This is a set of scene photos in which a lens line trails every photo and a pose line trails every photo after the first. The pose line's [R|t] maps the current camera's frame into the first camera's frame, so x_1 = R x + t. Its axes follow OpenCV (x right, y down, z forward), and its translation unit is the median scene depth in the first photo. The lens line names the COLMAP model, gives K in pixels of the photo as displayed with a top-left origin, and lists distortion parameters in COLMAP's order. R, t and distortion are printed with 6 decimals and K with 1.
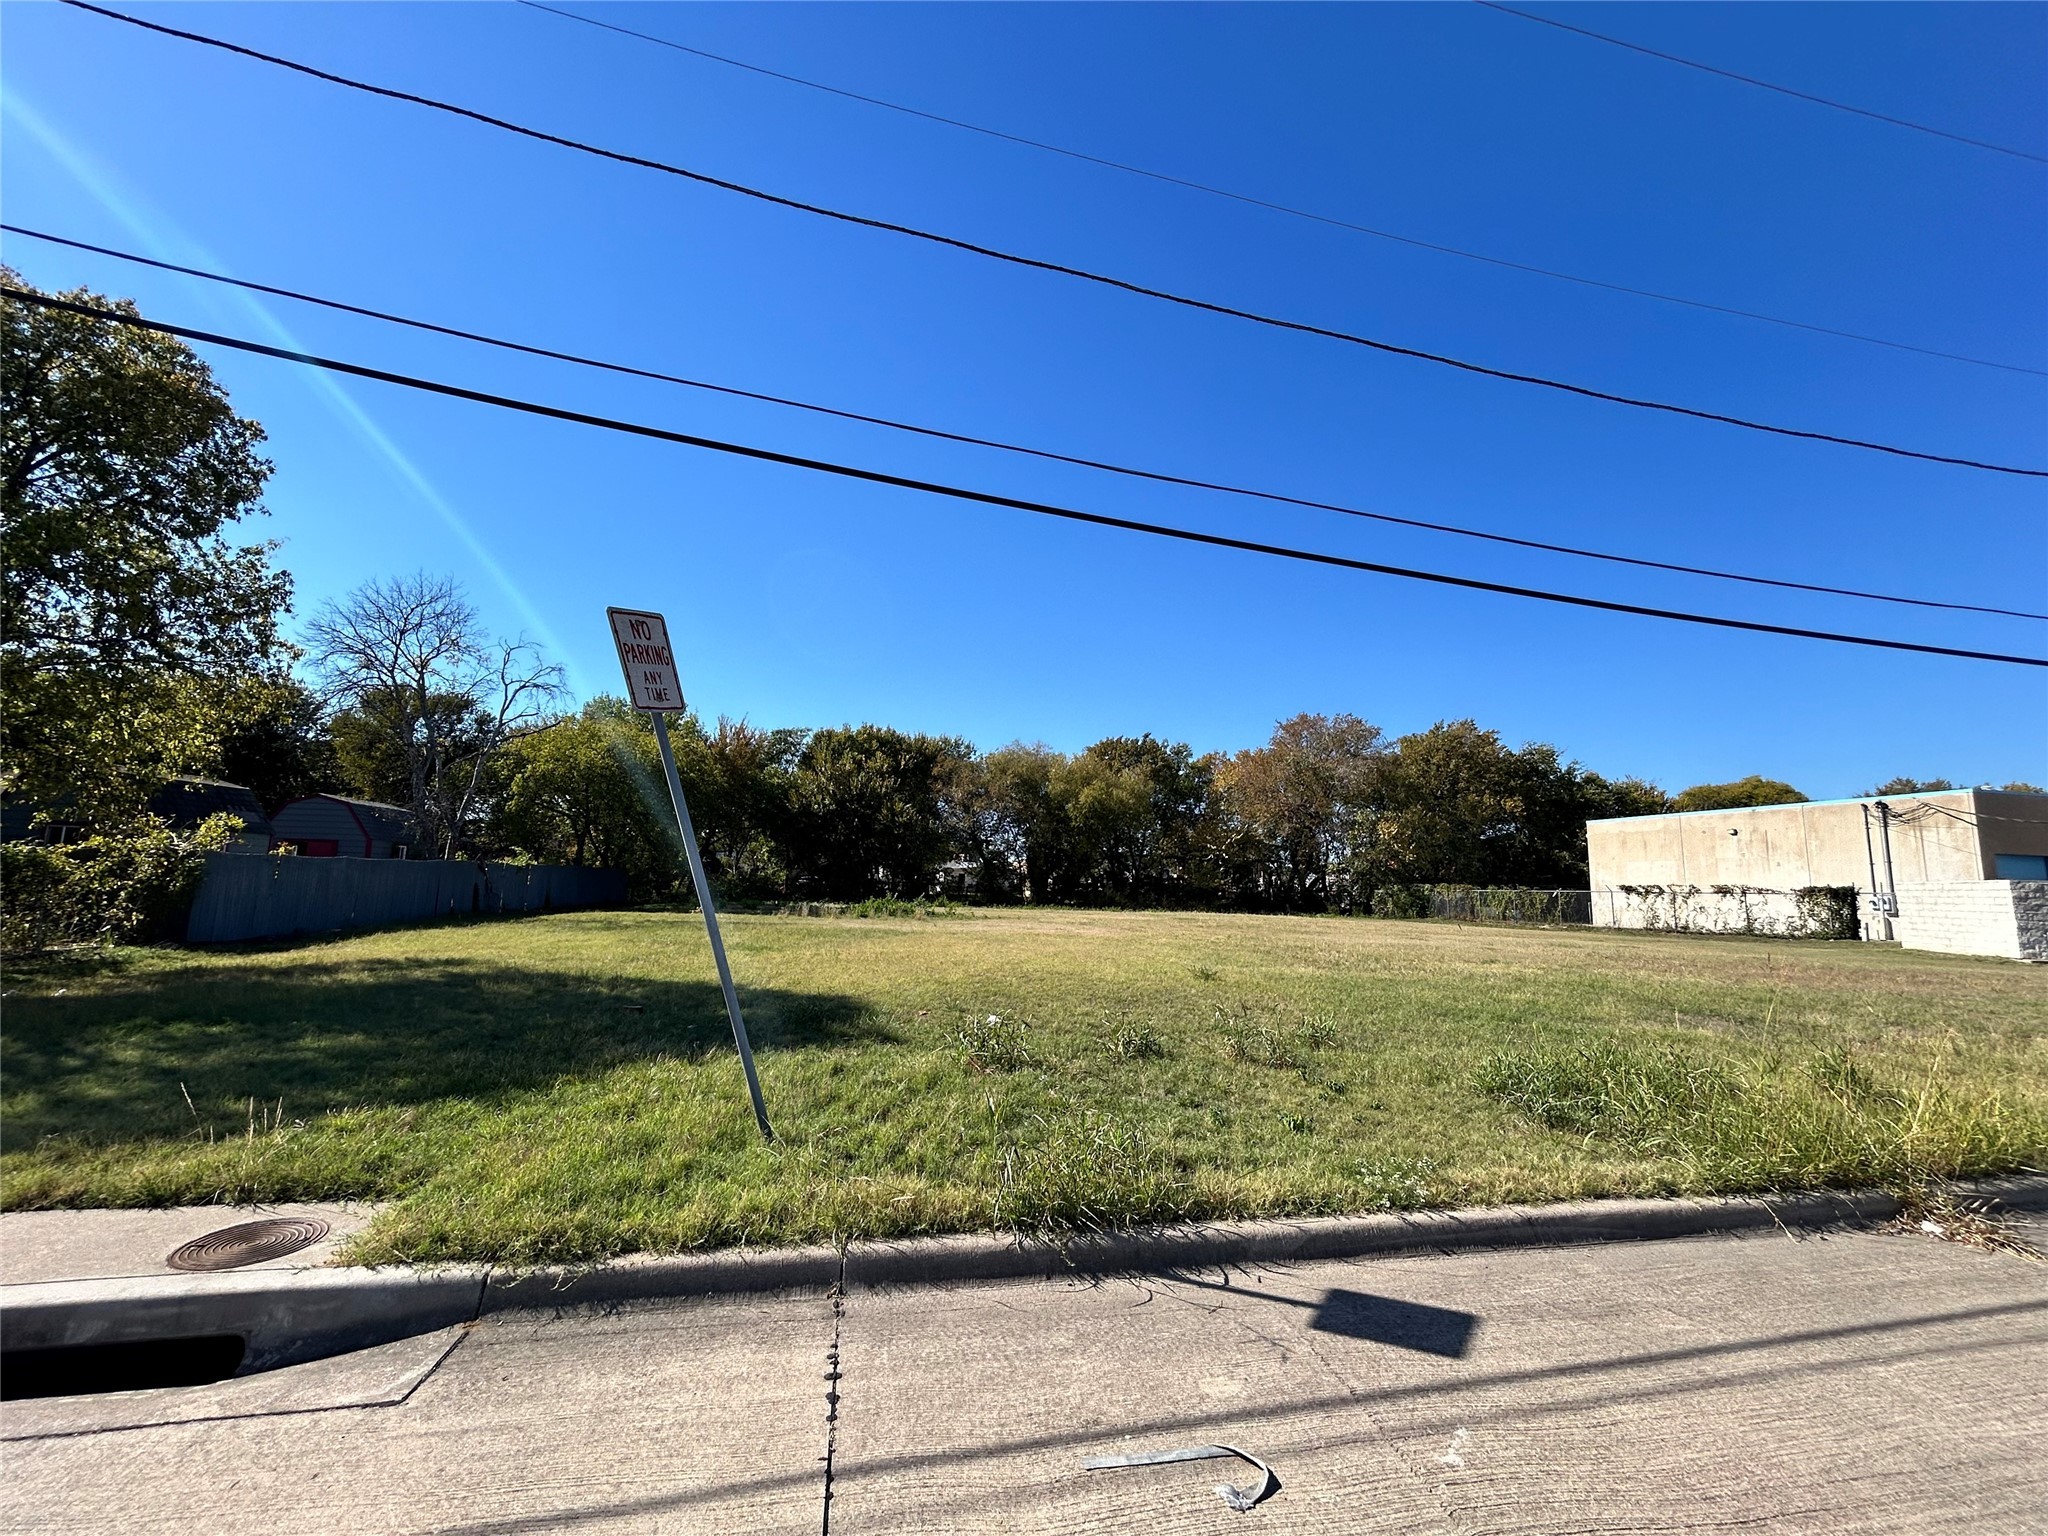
lens RADIAL K [[828.2, 0, 1027.0], [0, 828.2, 769.3], [0, 0, 1]] dist [0.000295, 0.000939]
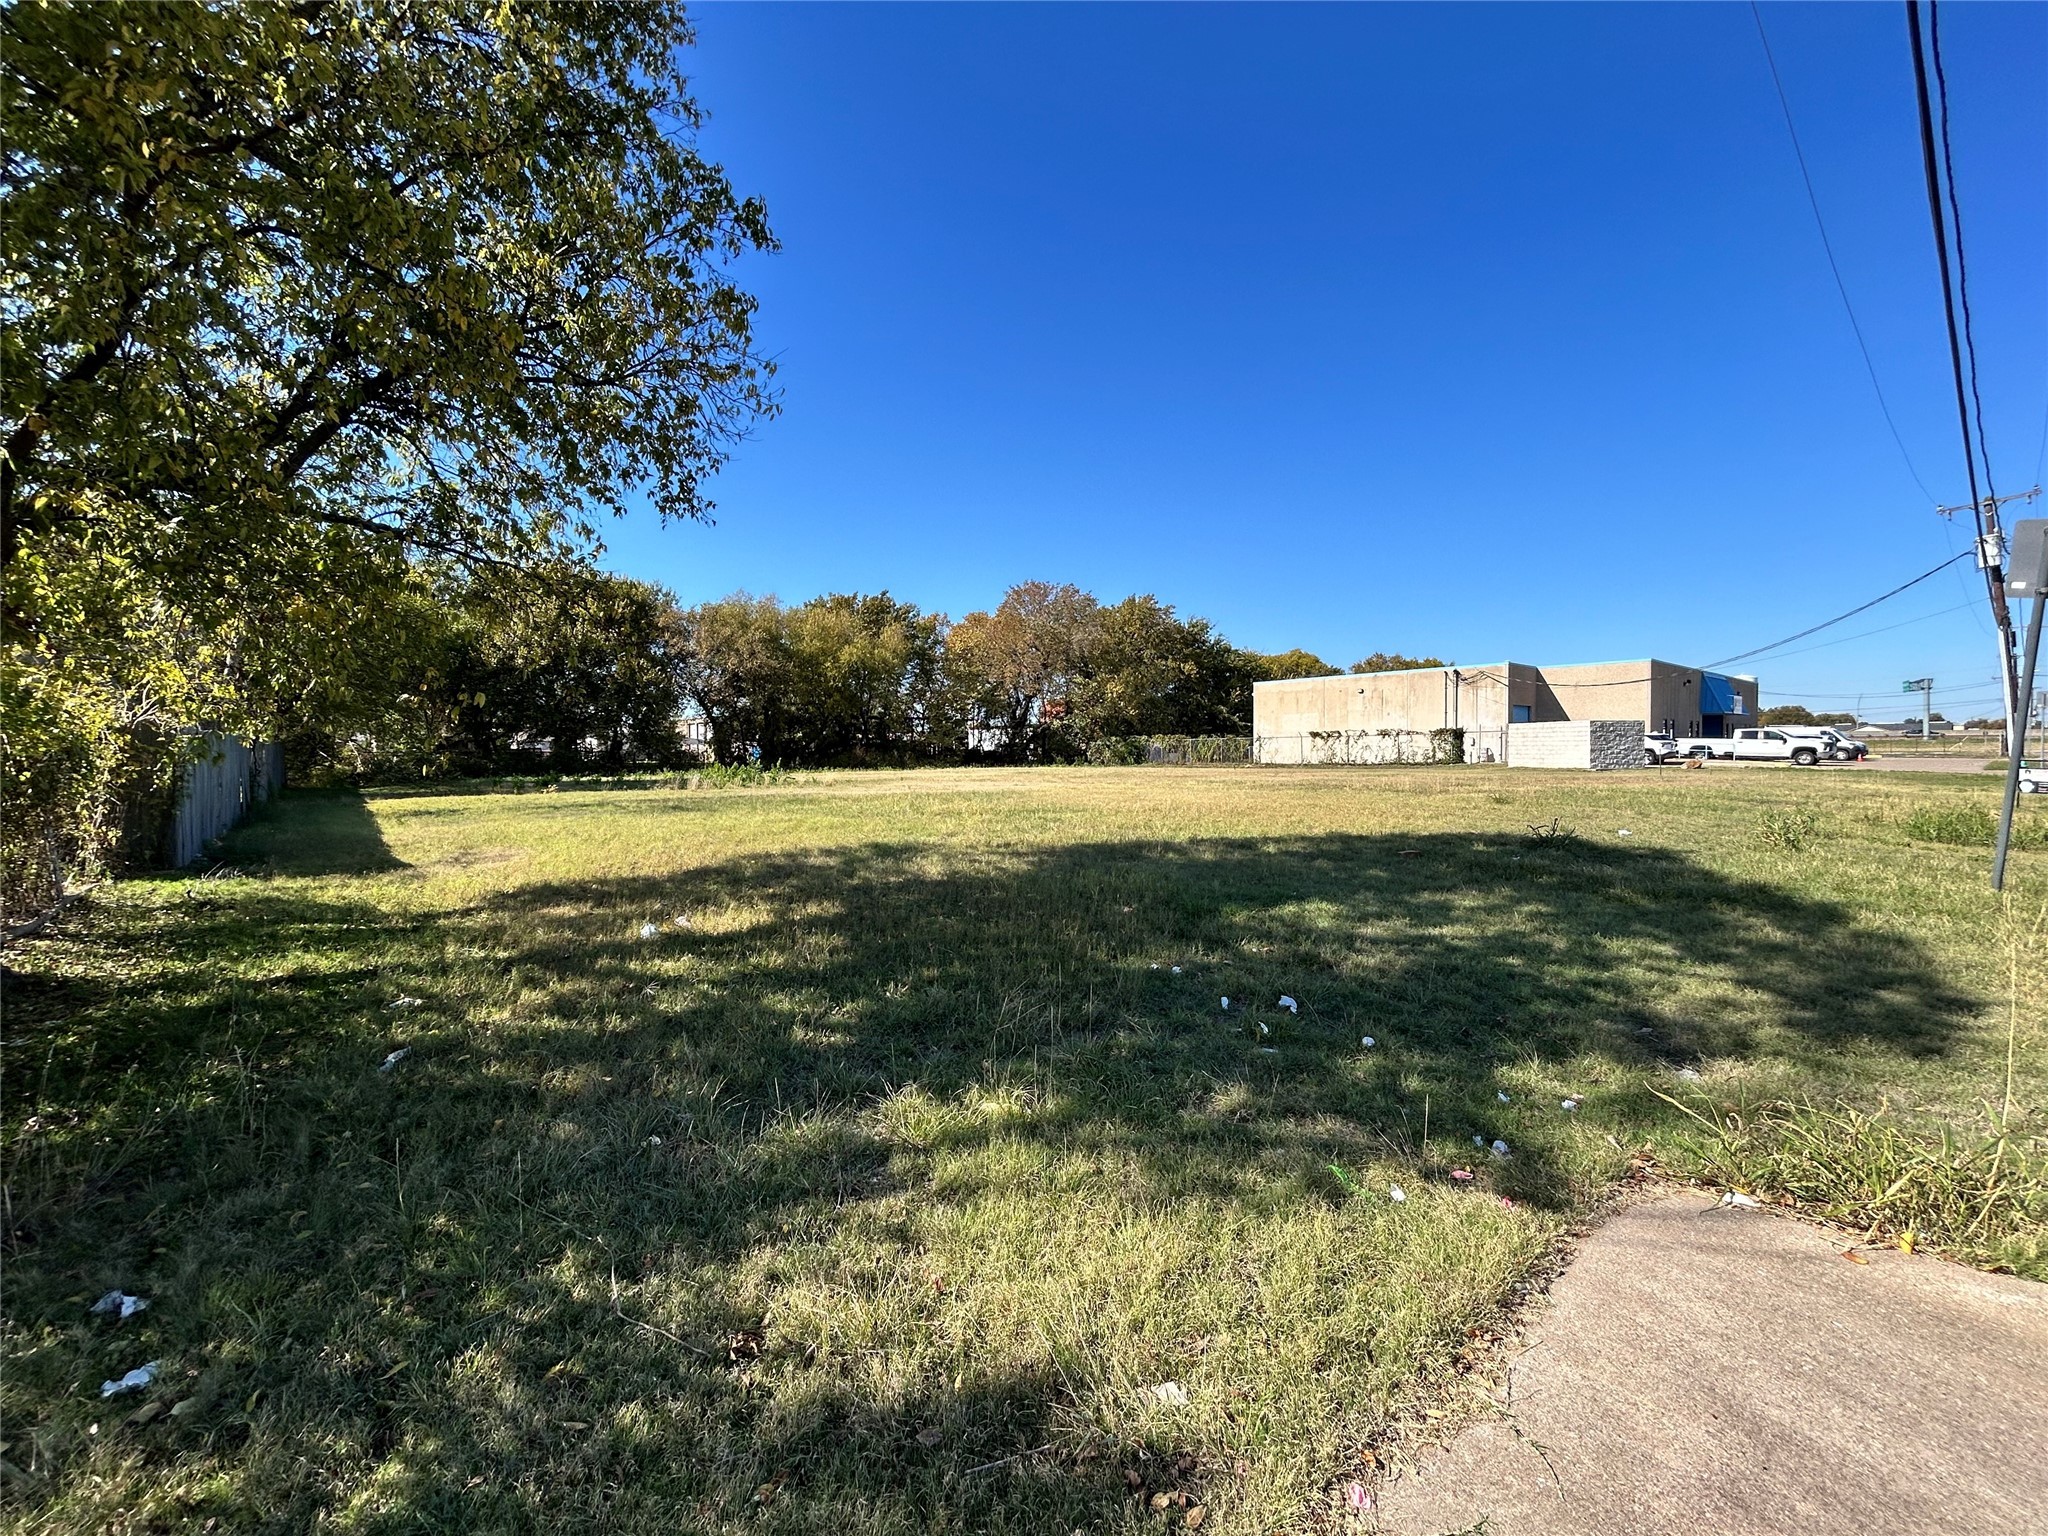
lens RADIAL K [[828.2, 0, 1028.0], [0, 828.2, 767.3], [0, 0, 1]] dist [0.000295, 0.000939]
pose [[0.878342, -0.045070, 0.475904, -0.240695], [-0.034098, 0.987103, 0.156414, 0.004395], [-0.476815, -0.153613, 0.865477, 0.054315]]
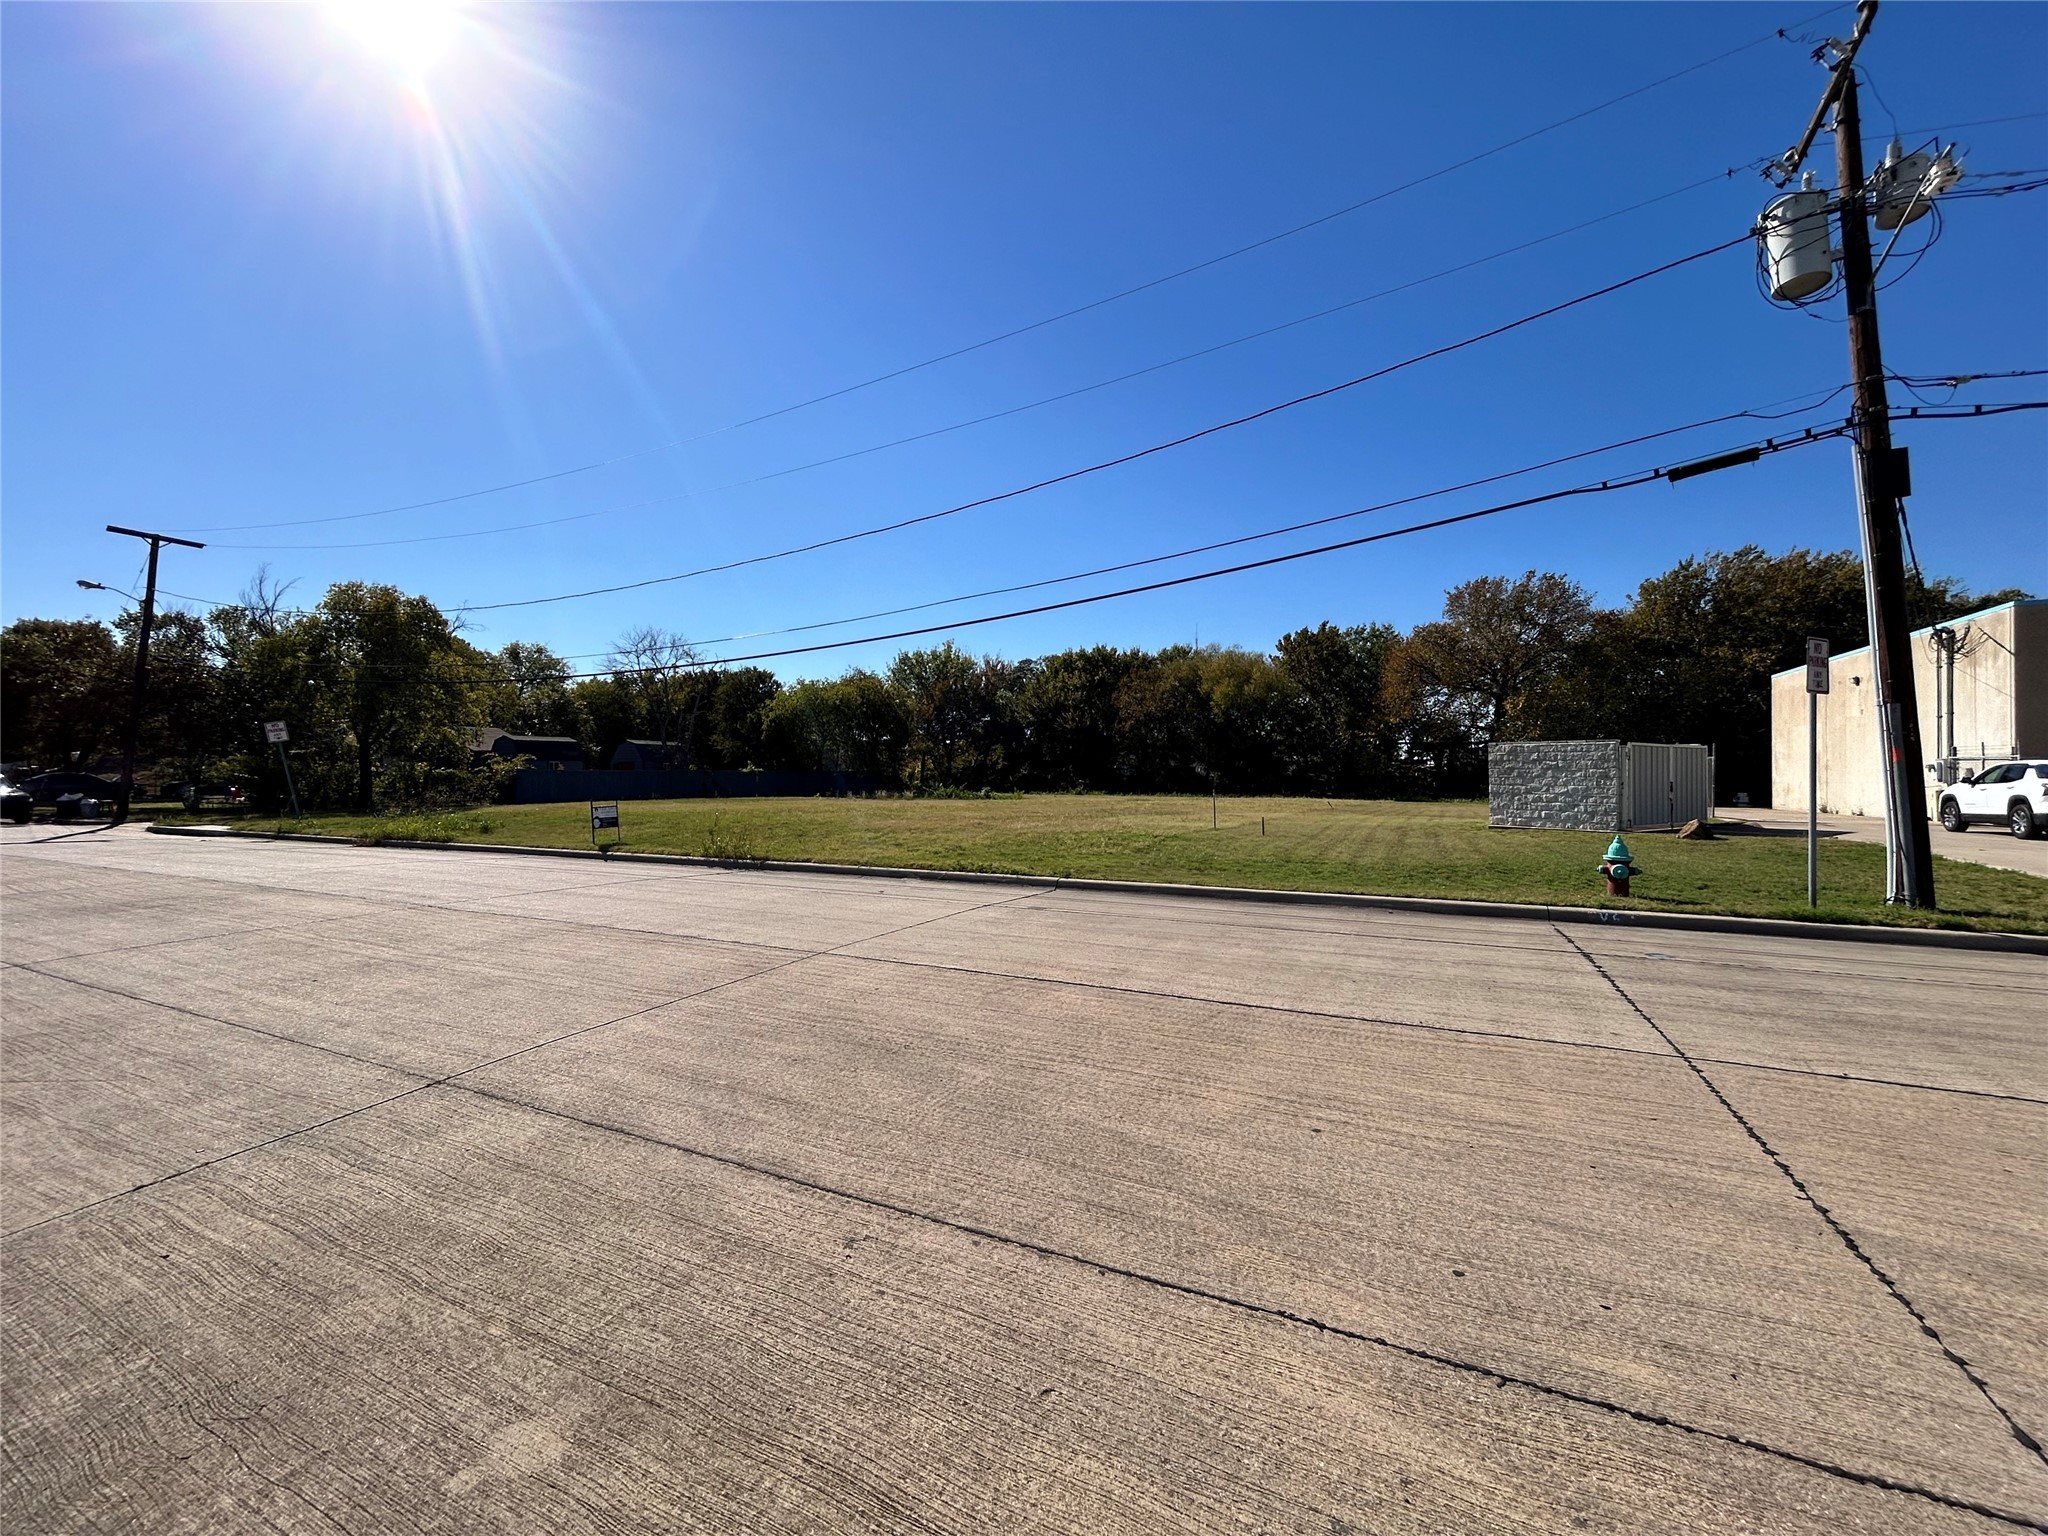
lens RADIAL K [[828.2, 0, 1026.5], [0, 828.2, 751.2], [0, 0, 1]] dist [0.000295, 0.000939]
pose [[0.797236, -0.042395, -0.602177, 0.603256], [0.102062, 0.992637, 0.065237, 0.012234], [0.594977, -0.113469, 0.795693, -0.031808]]
